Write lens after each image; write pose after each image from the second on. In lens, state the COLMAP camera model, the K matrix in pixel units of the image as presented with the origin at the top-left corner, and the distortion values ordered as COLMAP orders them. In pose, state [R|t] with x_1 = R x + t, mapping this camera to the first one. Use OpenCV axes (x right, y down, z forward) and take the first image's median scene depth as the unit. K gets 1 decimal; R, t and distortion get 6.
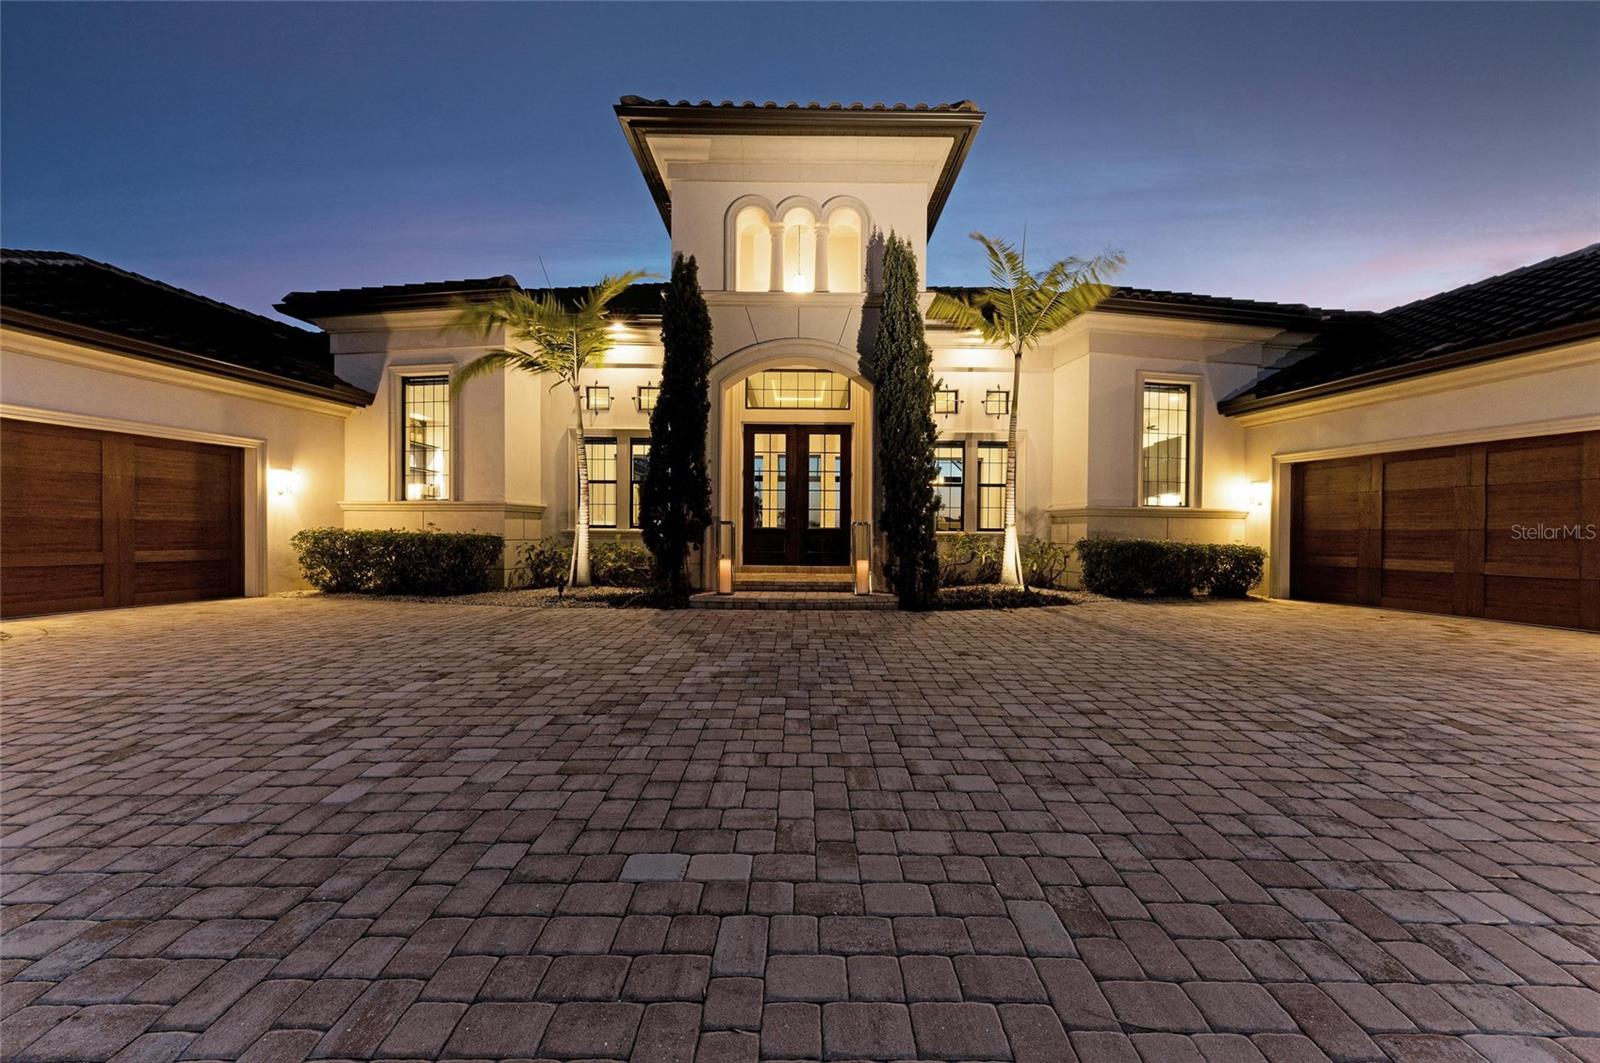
lens RADIAL K [[585.0, 0, 809.1], [0, 585.0, 531.1], [0, 0, 1]] dist [0.011324, -0.001519]
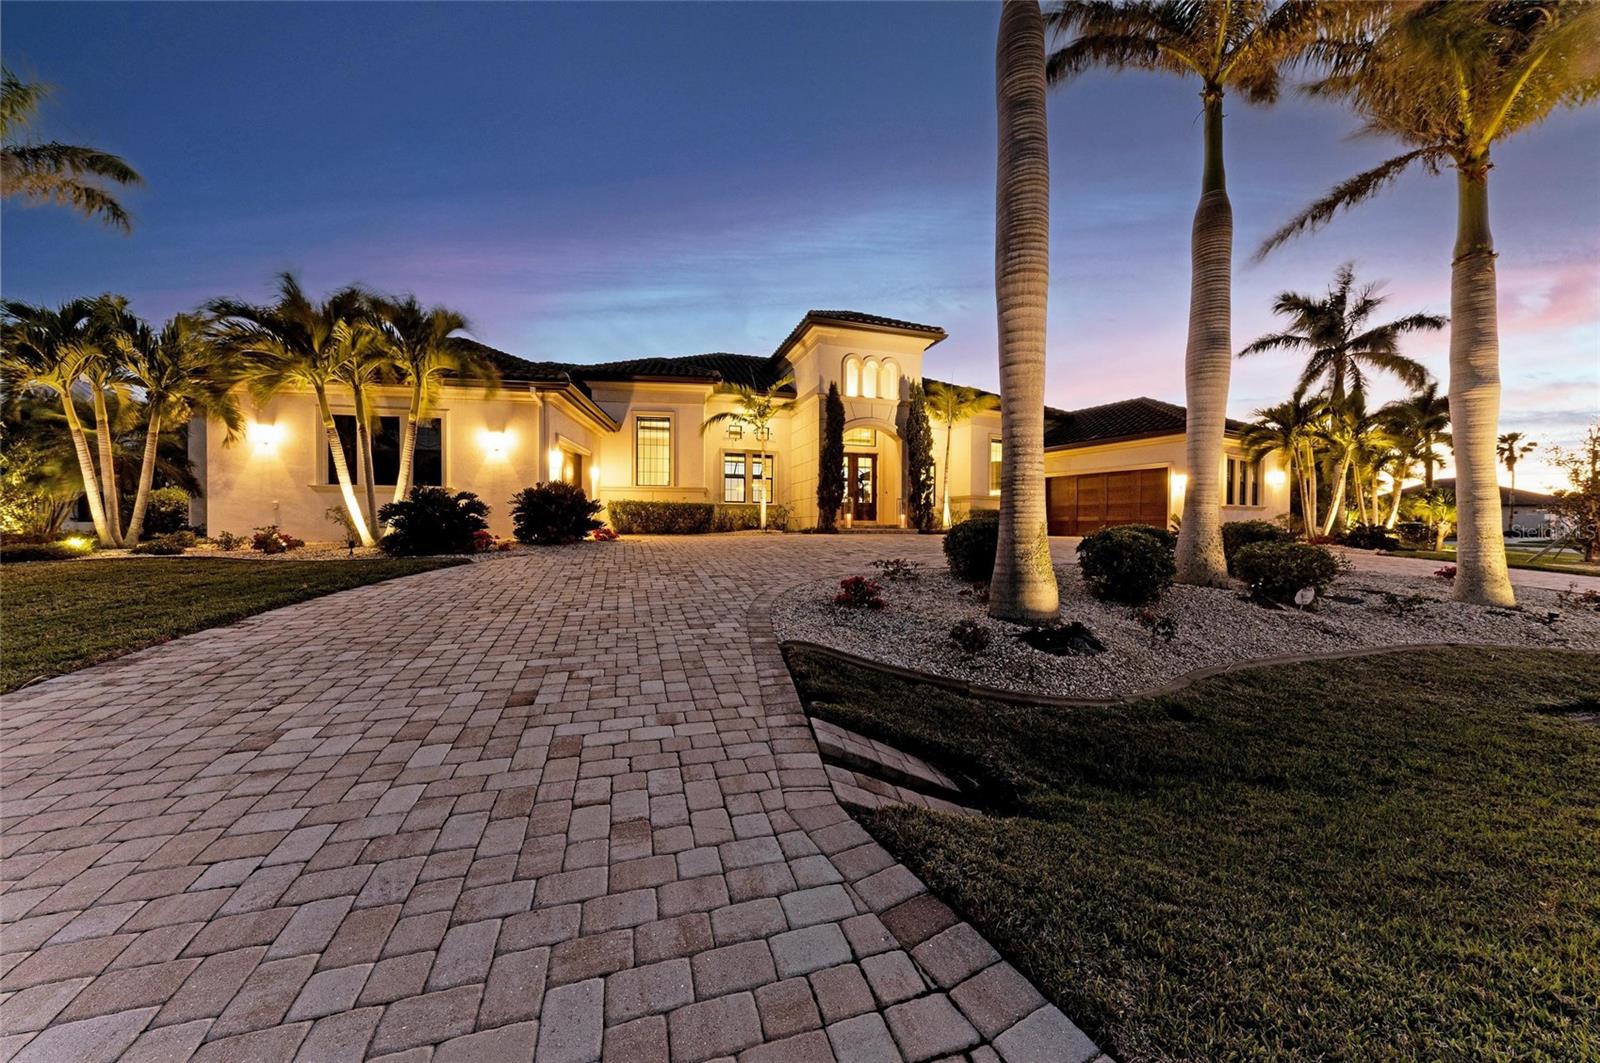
lens RADIAL K [[585.0, 0, 793.7], [0, 585.0, 528.3], [0, 0, 1]] dist [0.011324, -0.001519]
pose [[0.951322, -0.001444, 0.308195, -0.919423], [0.003241, 0.999981, -0.005321, 0.103094], [-0.308181, 0.006061, 0.951308, -0.975015]]
